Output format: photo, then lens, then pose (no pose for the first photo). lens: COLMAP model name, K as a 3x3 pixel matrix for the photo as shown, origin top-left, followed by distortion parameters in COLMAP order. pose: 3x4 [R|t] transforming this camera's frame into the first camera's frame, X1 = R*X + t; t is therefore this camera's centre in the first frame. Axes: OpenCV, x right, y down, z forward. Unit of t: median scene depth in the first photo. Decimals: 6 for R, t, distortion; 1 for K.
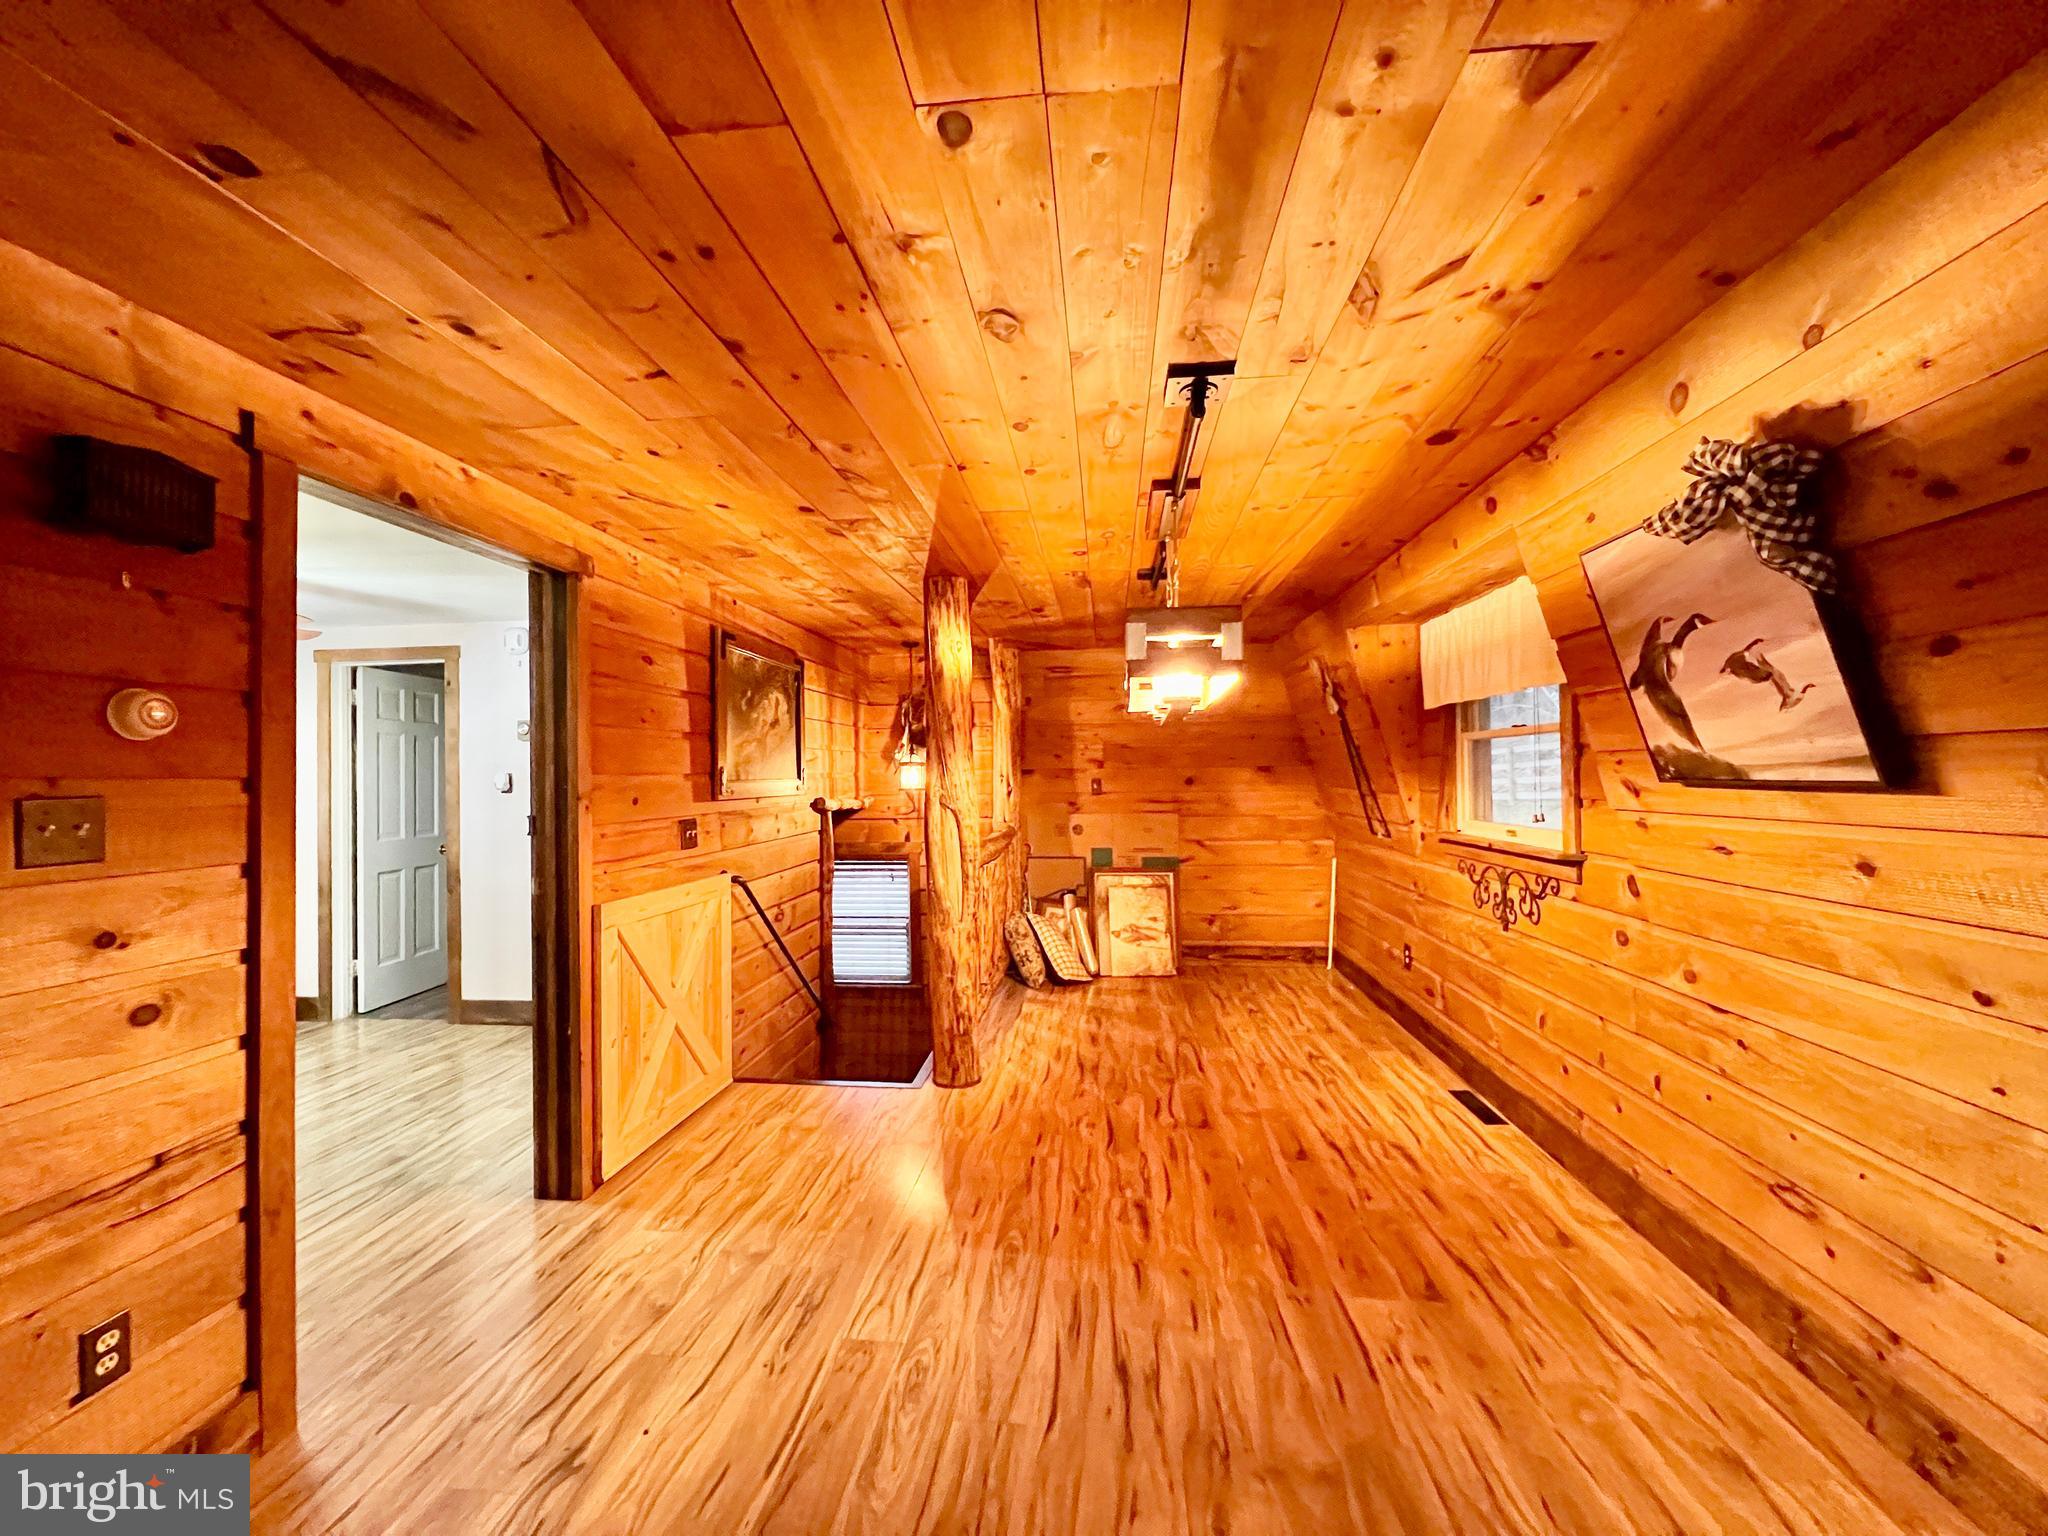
lens RADIAL K [[812.4, 0, 1020.2], [0, 812.4, 761.4], [0, 0, 1]] dist [-0.001999, -0.000014]
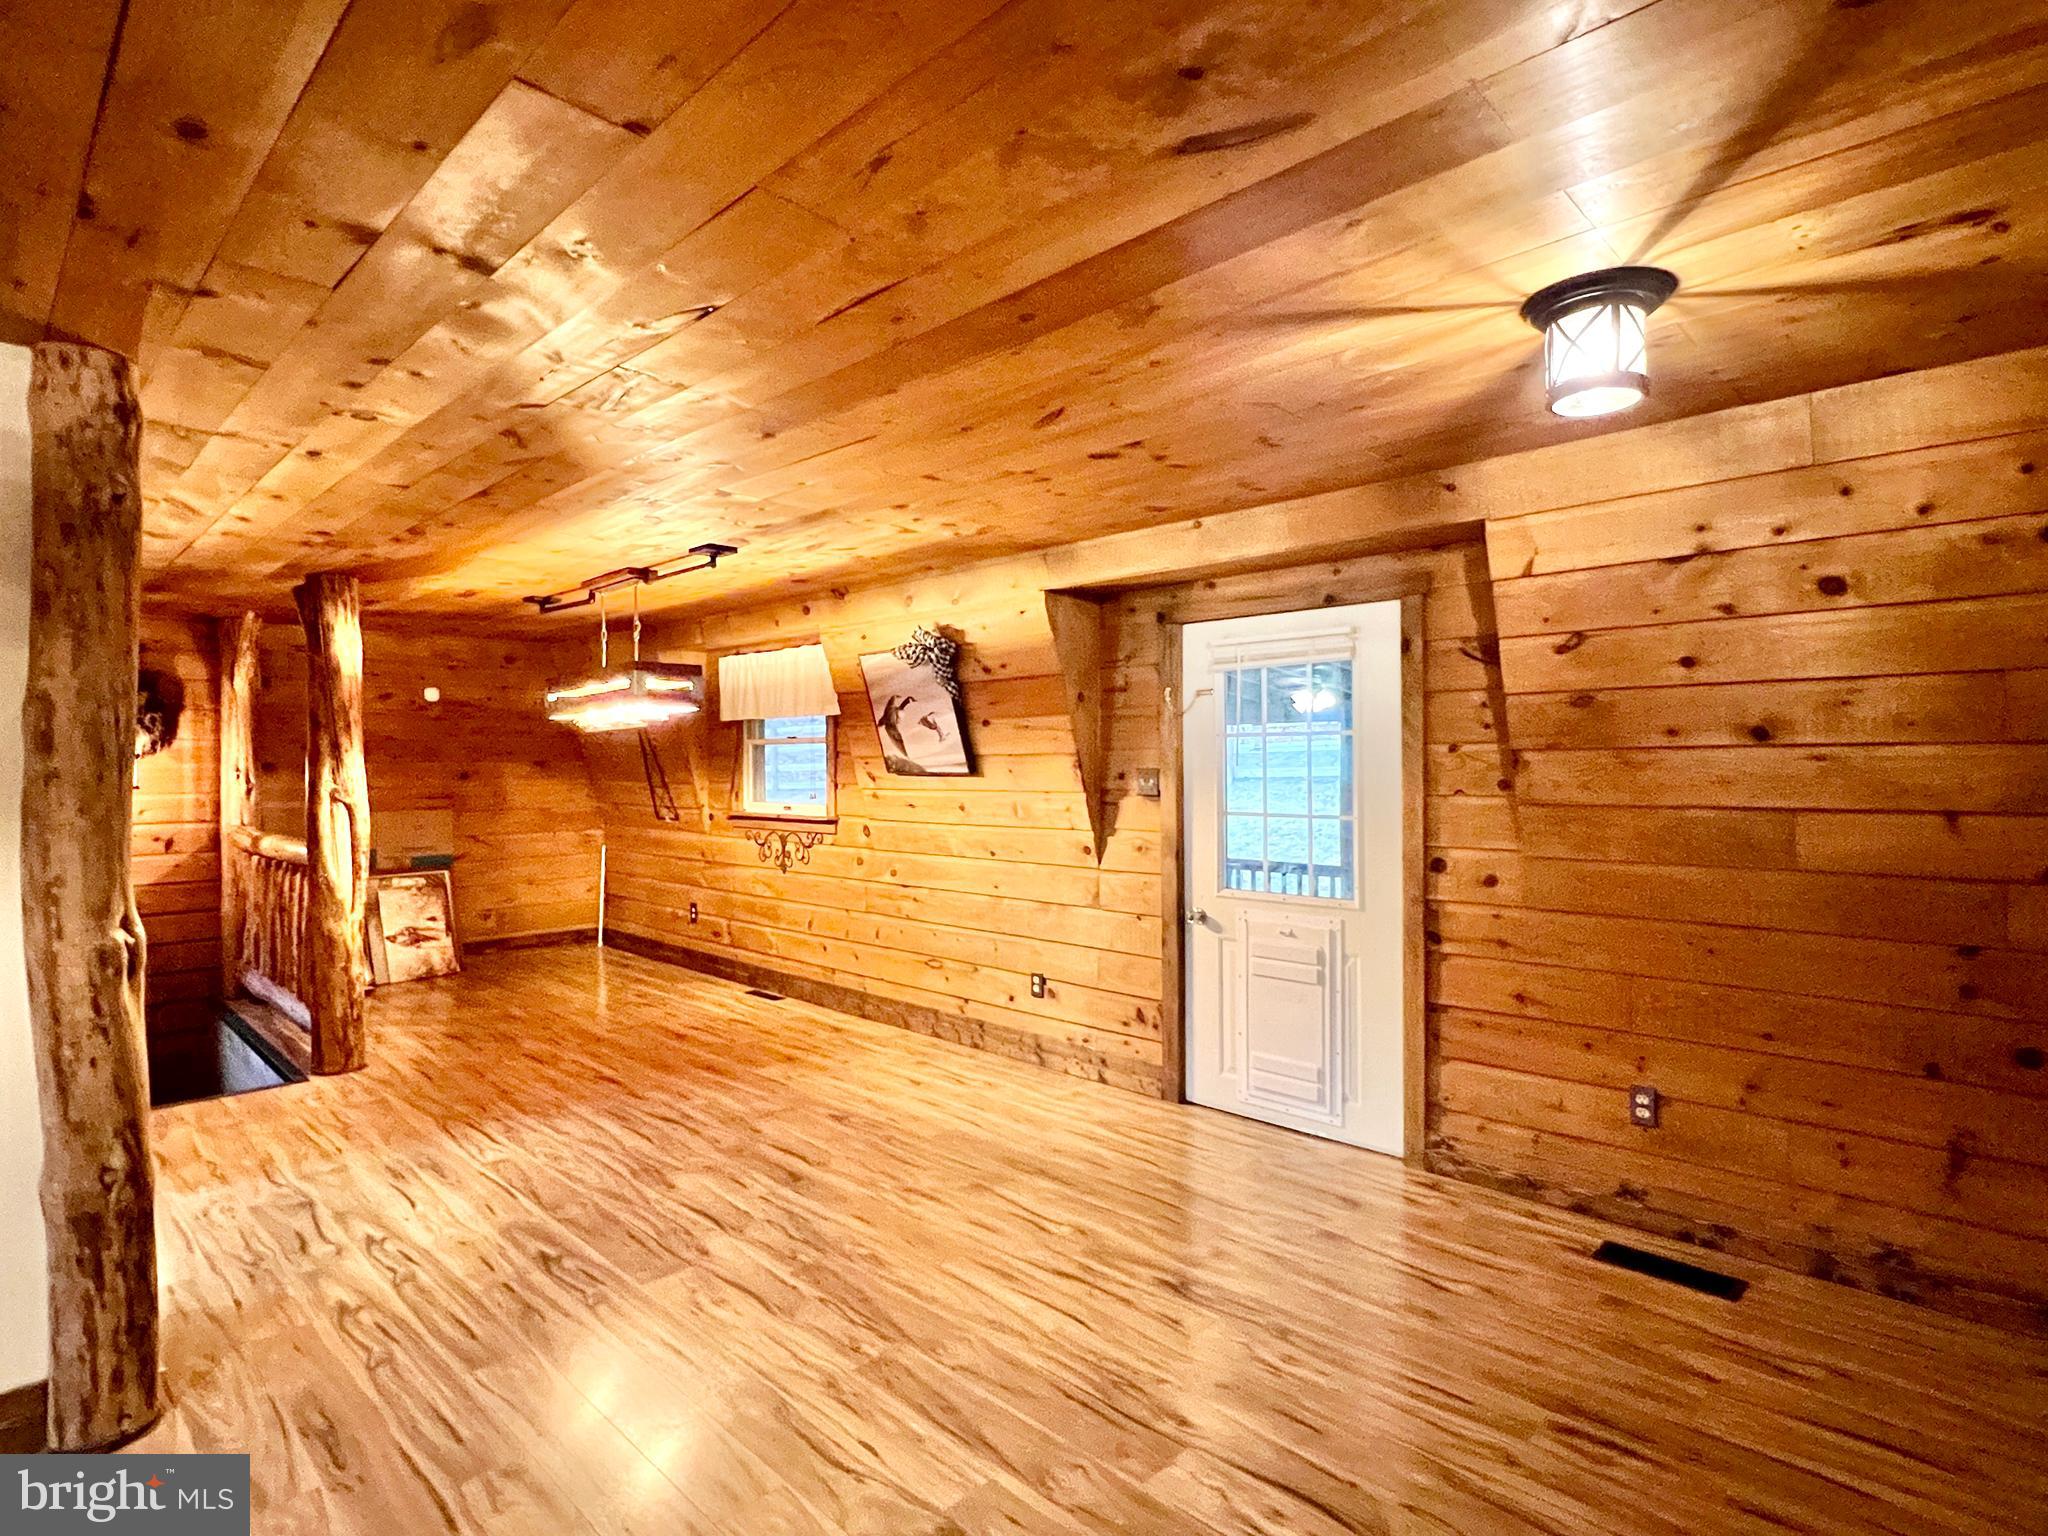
lens RADIAL K [[1058.0, 0, 1017.6], [0, 1058.0, 763.8], [0, 0, 1]] dist [0.001205, -0.001848]
pose [[0.614309, 0.004571, 0.789052, -0.775744], [-0.013319, 0.999901, 0.004578, -0.010444], [-0.788953, -0.013322, 0.614309, -0.617016]]
